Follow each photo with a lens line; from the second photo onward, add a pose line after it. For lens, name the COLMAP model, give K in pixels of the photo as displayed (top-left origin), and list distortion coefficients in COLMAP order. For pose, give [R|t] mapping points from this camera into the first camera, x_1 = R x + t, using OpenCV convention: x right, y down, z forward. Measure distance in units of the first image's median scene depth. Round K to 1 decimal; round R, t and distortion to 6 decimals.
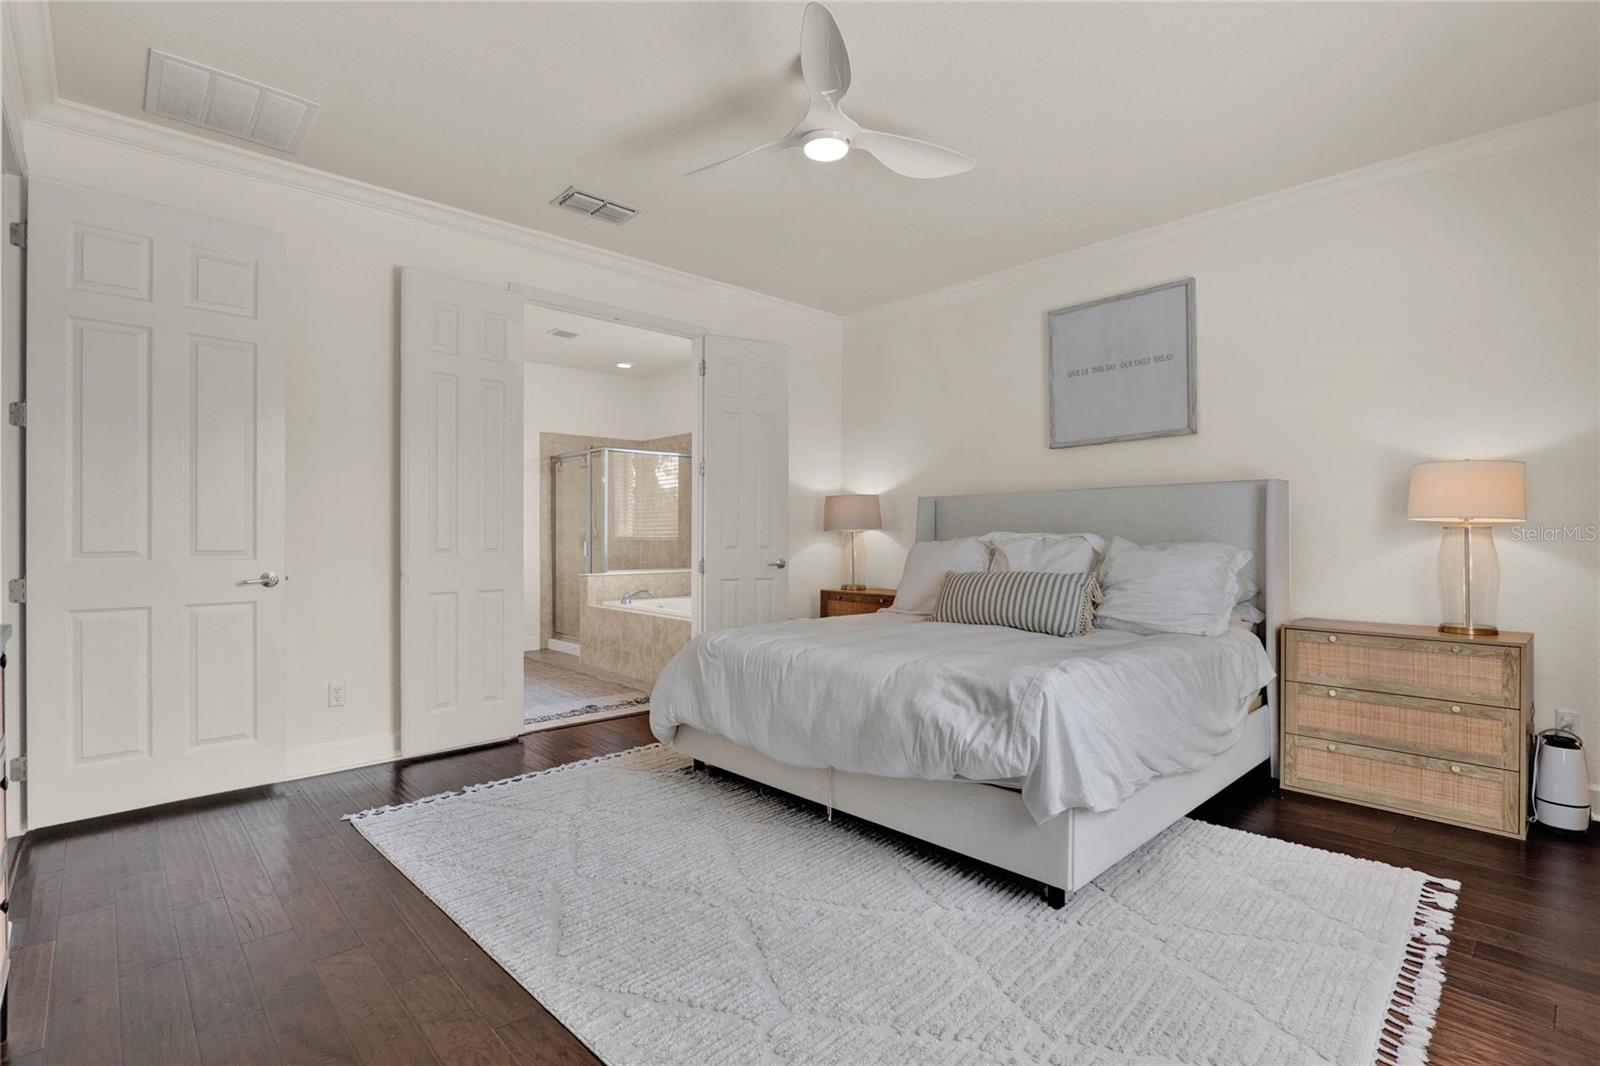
lens RADIAL K [[756.3, 0, 813.2], [0, 756.3, 530.7], [0, 0, 1]] dist [-0.029938, 0.008590]
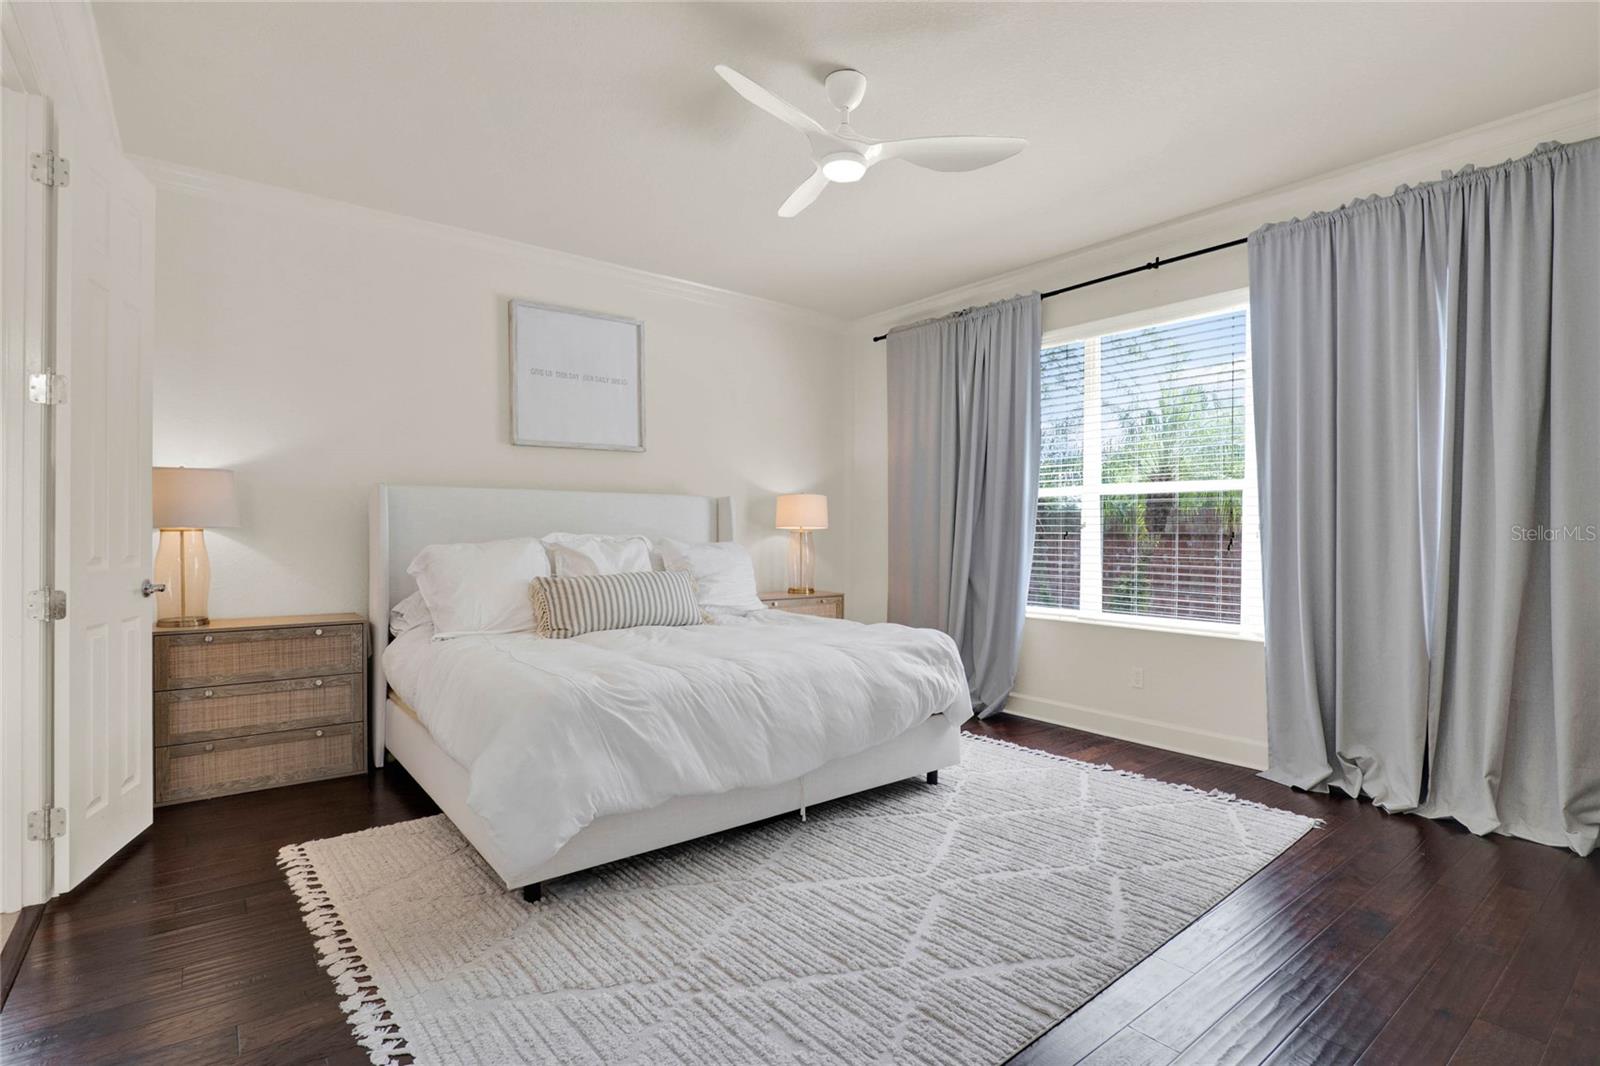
lens RADIAL K [[756.3, 0, 796.6], [0, 756.3, 543.9], [0, 0, 1]] dist [-0.029938, 0.008590]
pose [[0.105351, -0.013696, 0.994341, -0.800552], [-0.012449, 0.999809, 0.015090, -0.002863], [-0.994357, -0.013968, 0.105160, 0.736036]]
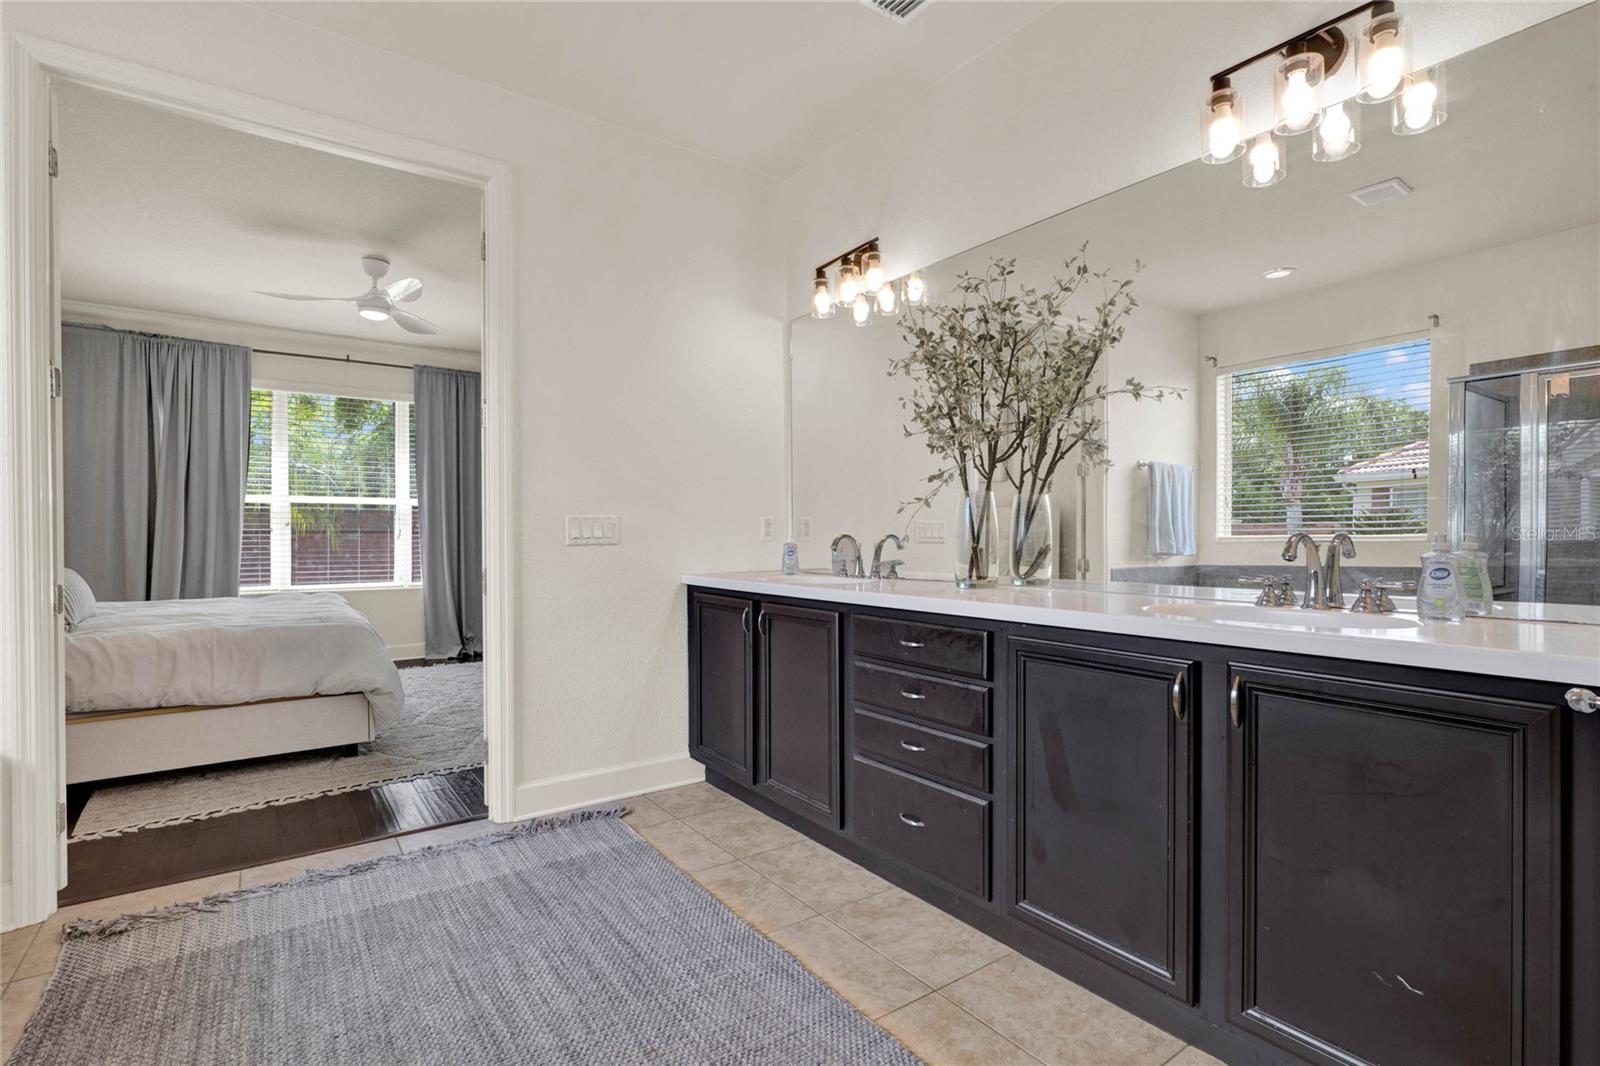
lens RADIAL K [[756.3, 0, 797.3], [0, 756.3, 535.8], [0, 0, 1]] dist [-0.029938, 0.008590]
pose [[-0.988298, 0.004397, 0.152473, -0.966151], [0.003301, 0.999967, -0.007438, 0.028418], [-0.152501, -0.006848, -0.988280, 2.117301]]
